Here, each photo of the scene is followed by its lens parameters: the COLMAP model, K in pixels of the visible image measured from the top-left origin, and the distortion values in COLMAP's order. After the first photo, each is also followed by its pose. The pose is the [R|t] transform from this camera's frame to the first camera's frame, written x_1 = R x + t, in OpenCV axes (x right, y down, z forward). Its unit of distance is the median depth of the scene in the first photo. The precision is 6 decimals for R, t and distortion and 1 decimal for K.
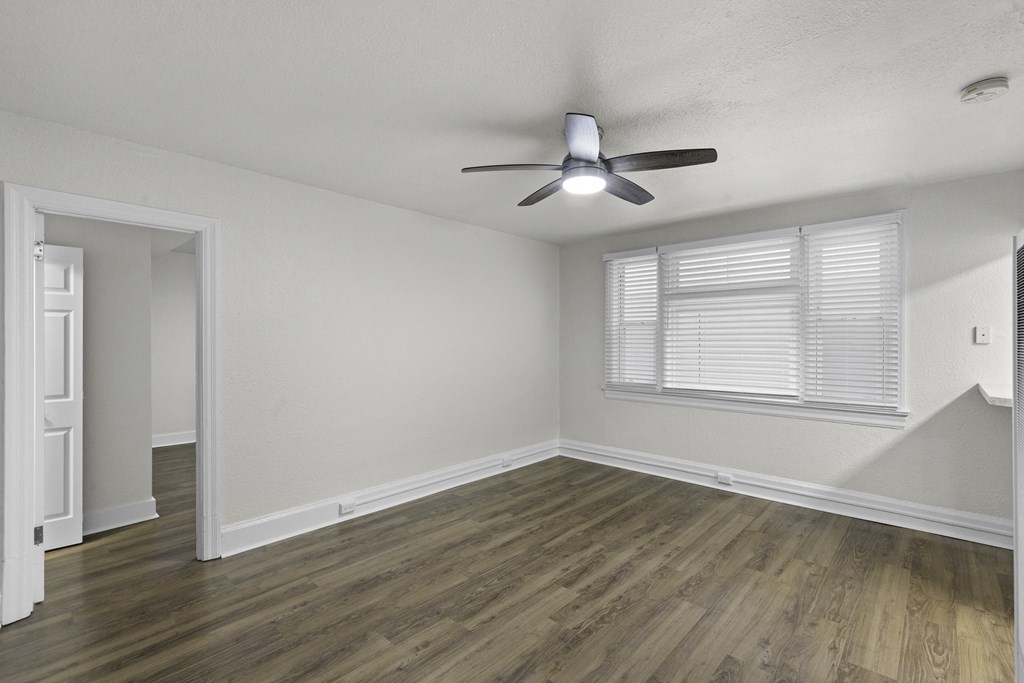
lens RADIAL K [[462.8, 0, 513.4], [0, 462.8, 316.3], [0, 0, 1]] dist [0.002156, 0.000237]
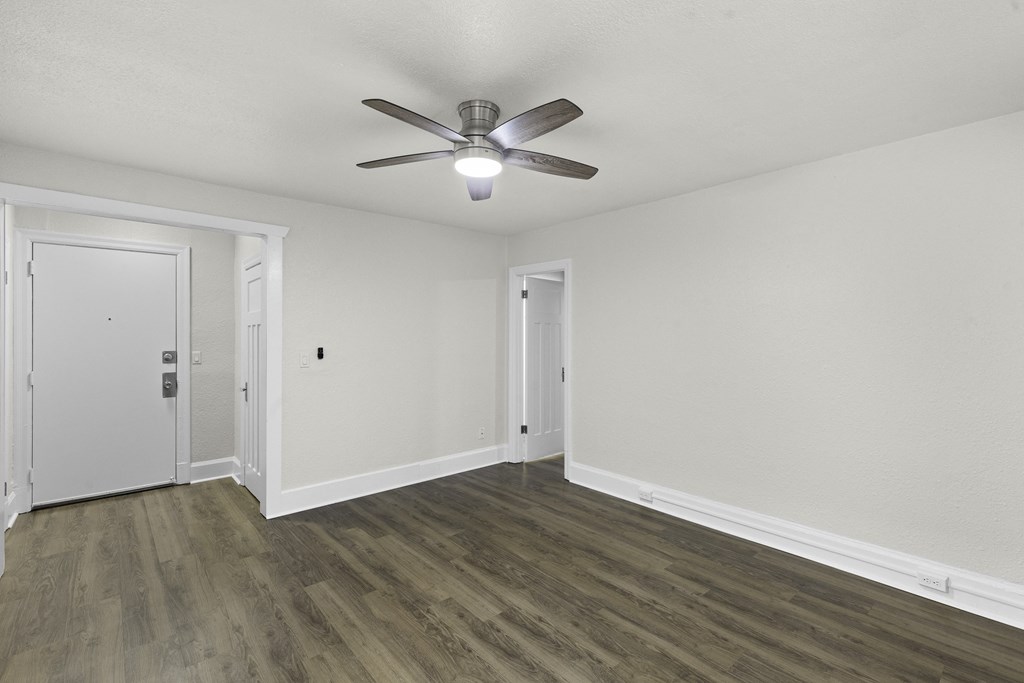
lens RADIAL K [[442.6, 0, 514.2], [0, 442.6, 335.4], [0, 0, 1]] dist [-0.001326, -0.000265]
pose [[-0.075687, 0.003591, -0.997125, 0.723516], [0.040805, 0.999167, 0.000501, 0.030788], [0.996296, -0.040650, -0.075771, 0.829470]]
